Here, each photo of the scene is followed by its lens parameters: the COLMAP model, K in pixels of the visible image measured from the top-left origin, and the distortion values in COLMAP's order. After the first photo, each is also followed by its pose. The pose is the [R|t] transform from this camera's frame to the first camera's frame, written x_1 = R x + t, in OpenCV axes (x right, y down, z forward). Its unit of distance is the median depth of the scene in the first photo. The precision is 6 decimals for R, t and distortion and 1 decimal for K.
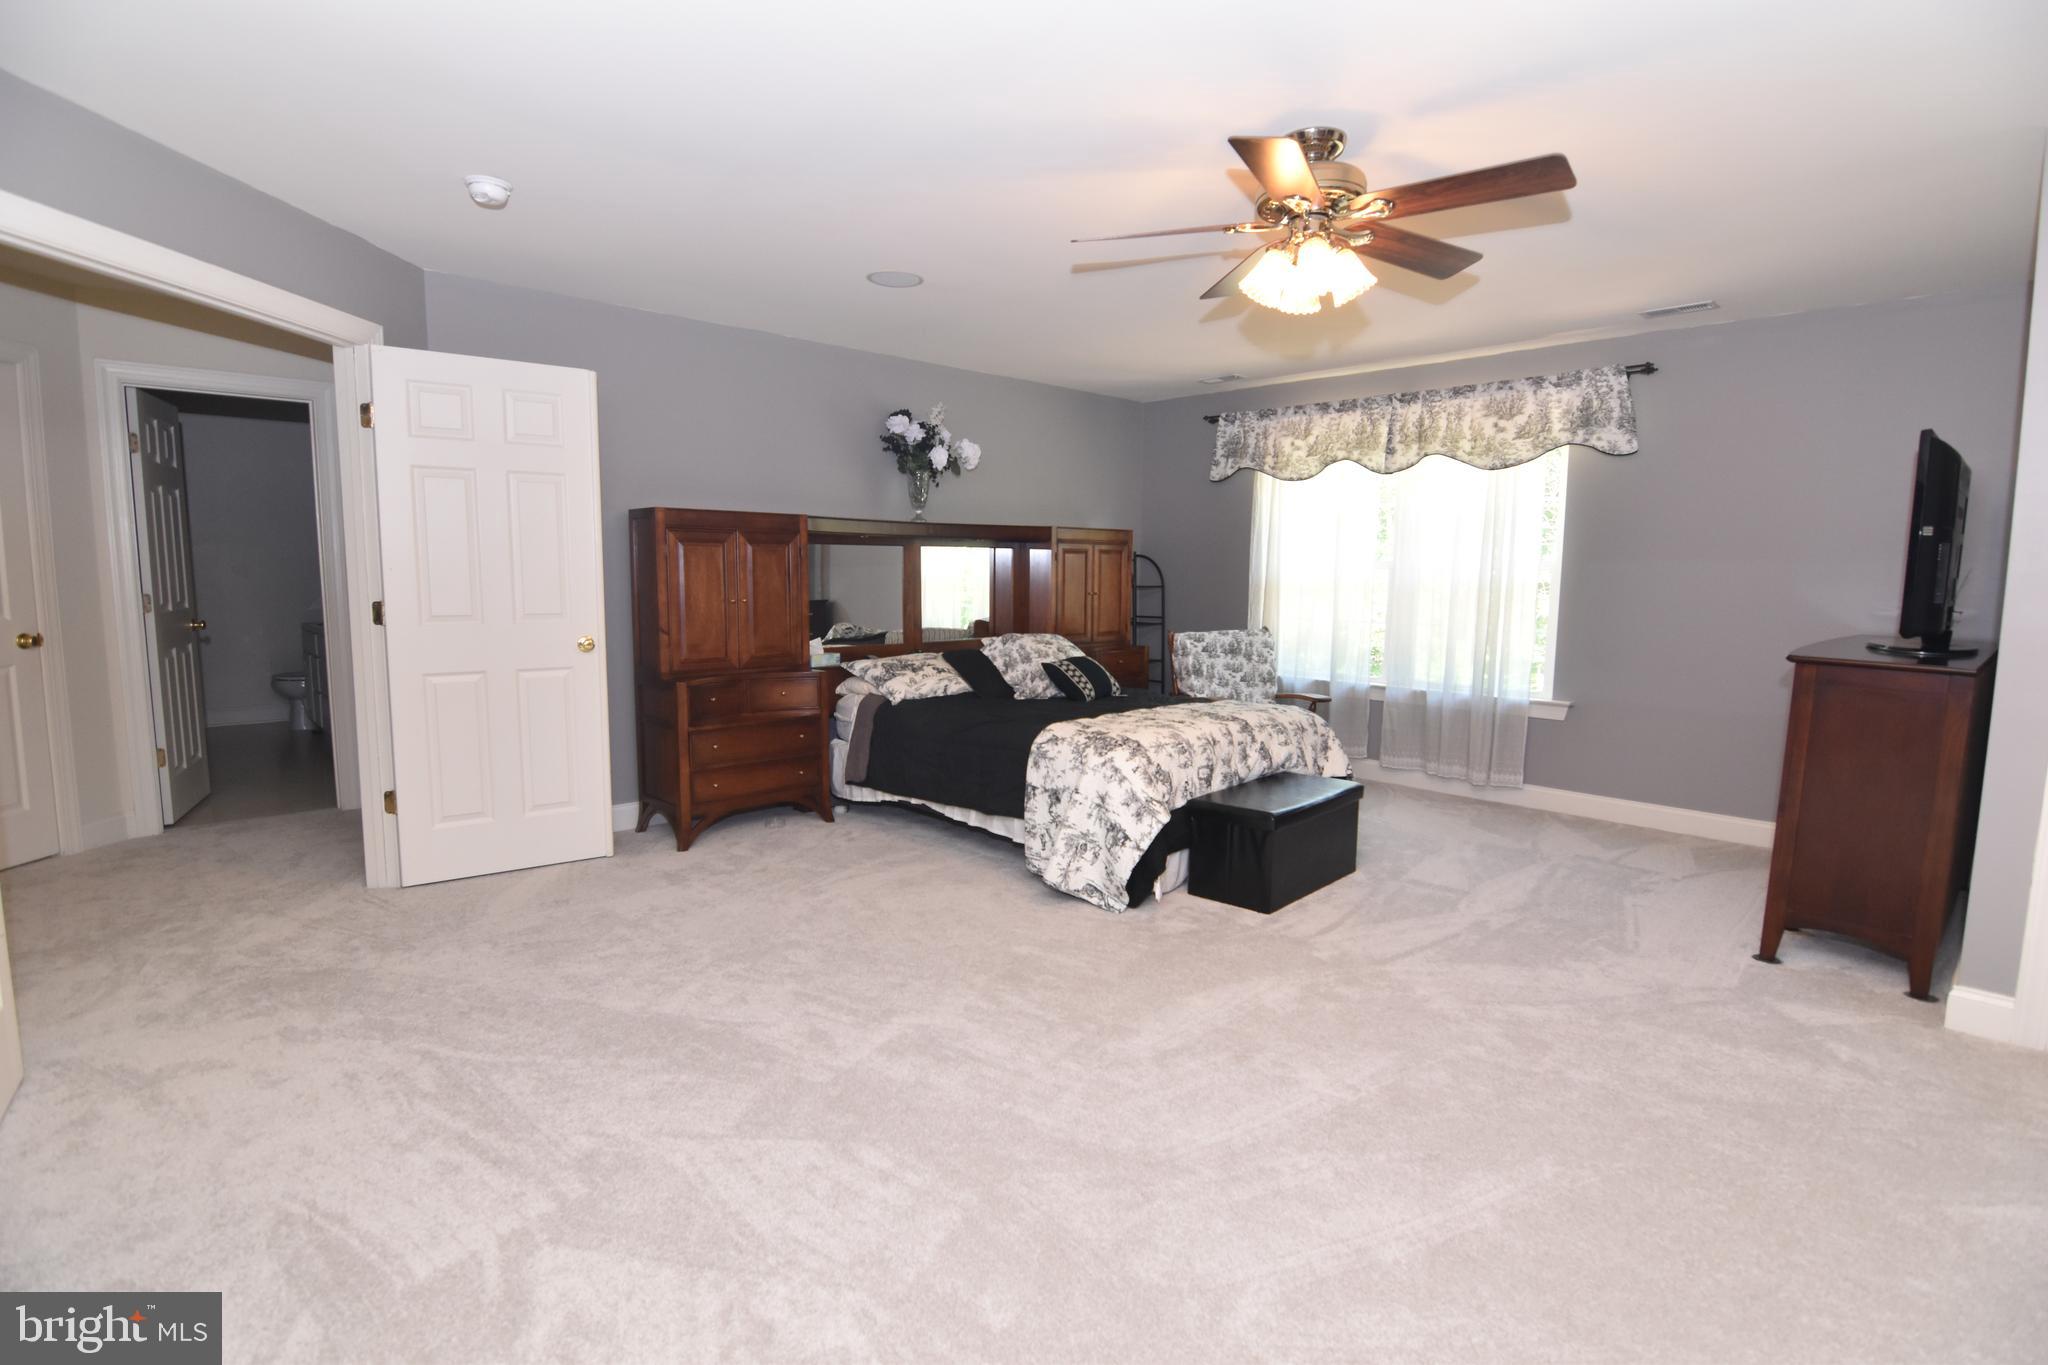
lens RADIAL K [[997.7, 0, 1022.9], [0, 997.7, 663.5], [0, 0, 1]] dist [0.021513, -0.000245]
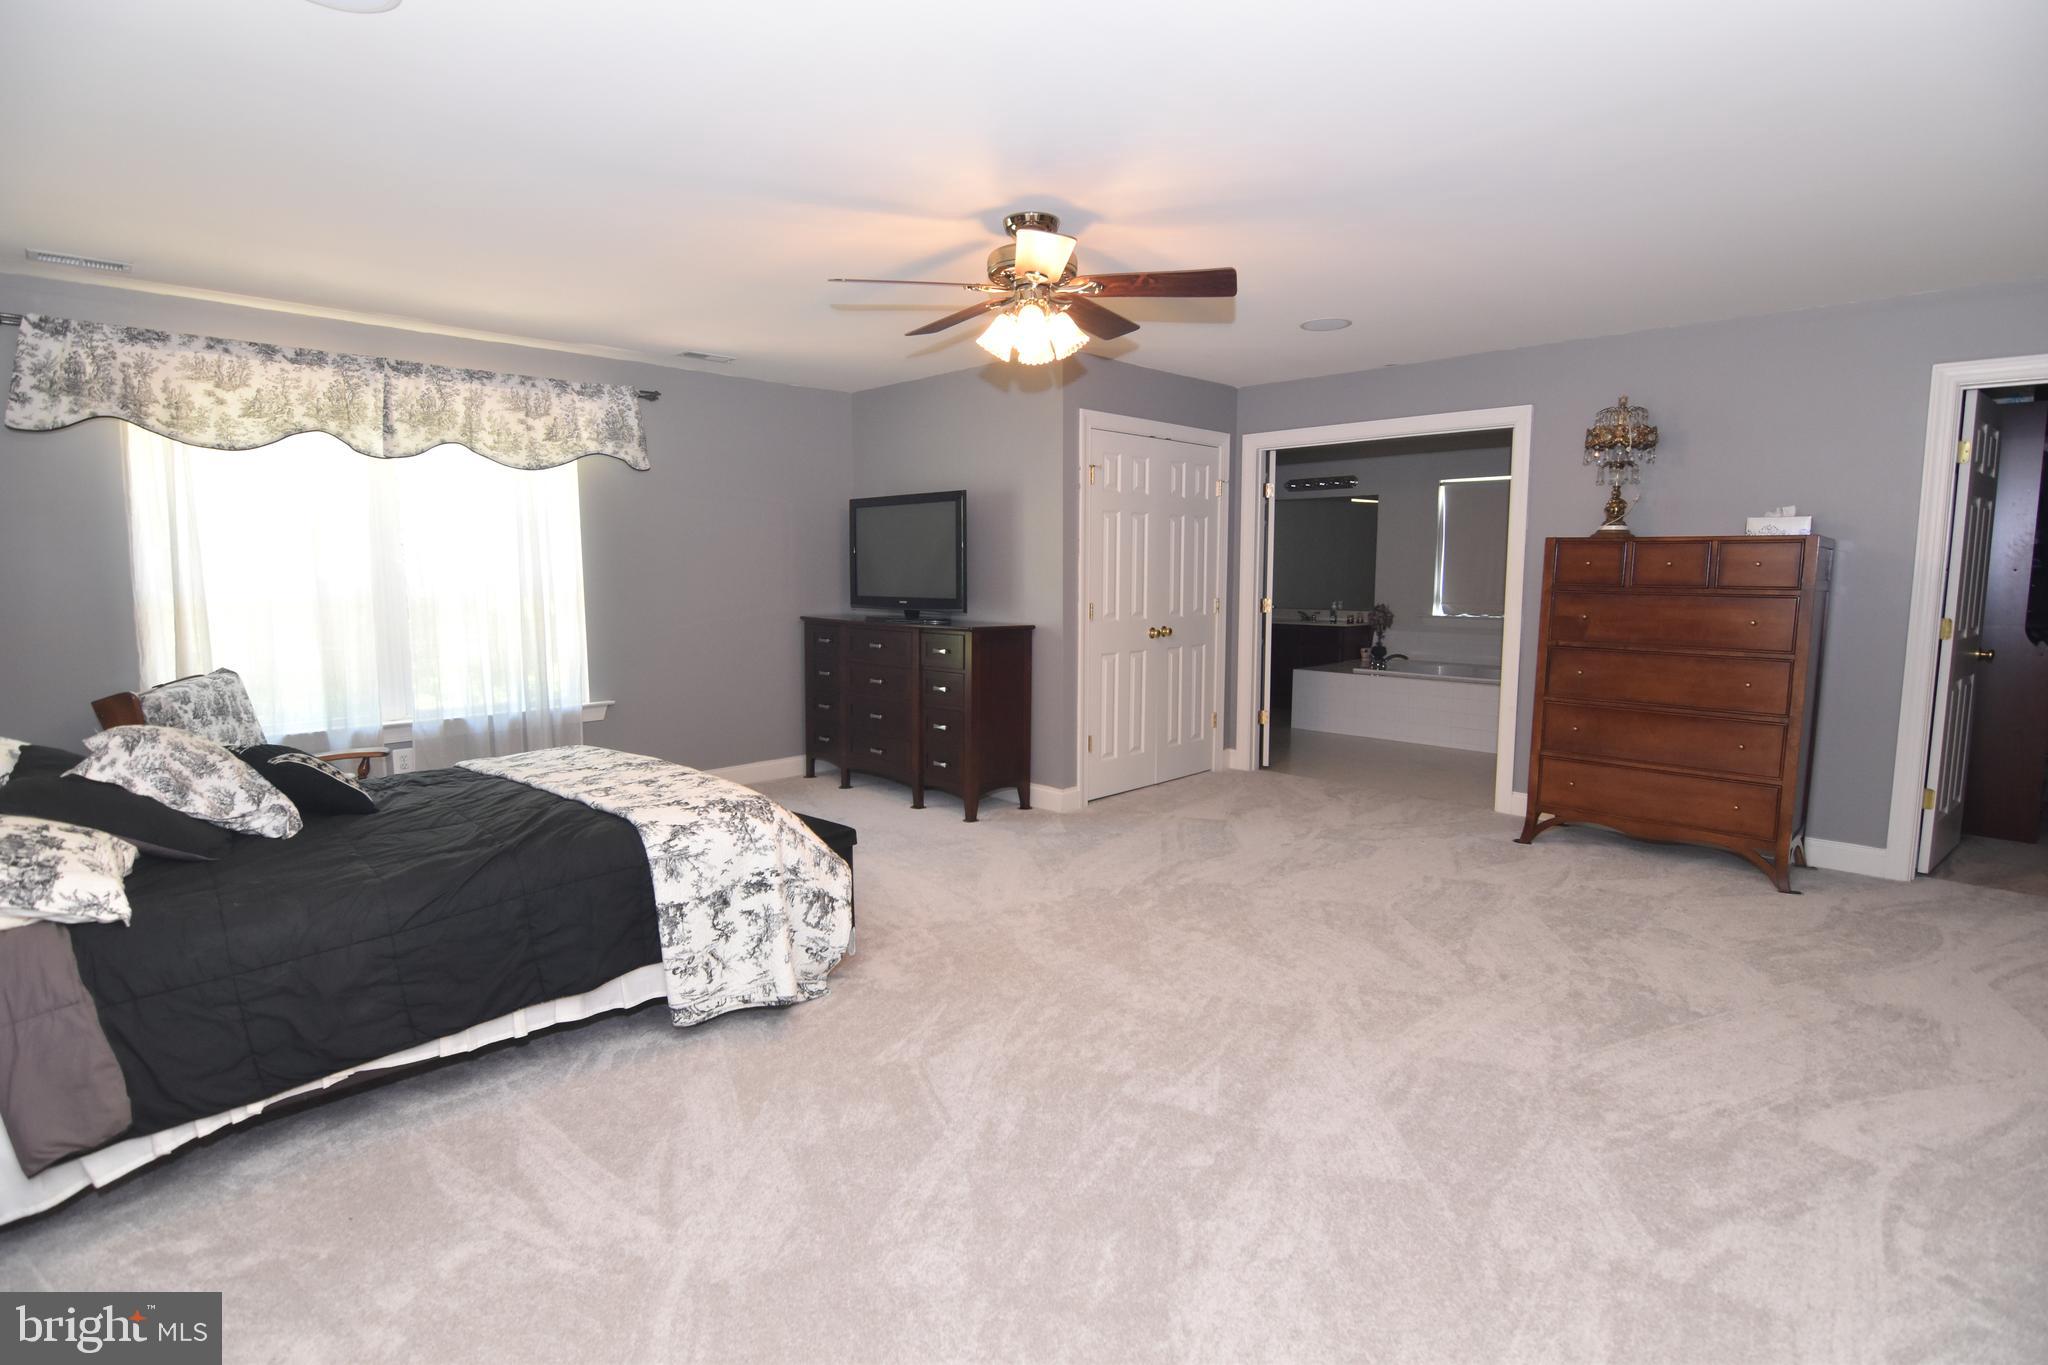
lens RADIAL K [[999.5, 0, 1024.2], [0, 999.5, 685.5], [0, 0, 1]] dist [-0.018081, -0.001223]
pose [[-0.027109, -0.127284, 0.991496, -0.488303], [0.101596, 0.986374, 0.129404, -0.066540], [-0.994456, 0.104240, -0.013808, 0.567817]]
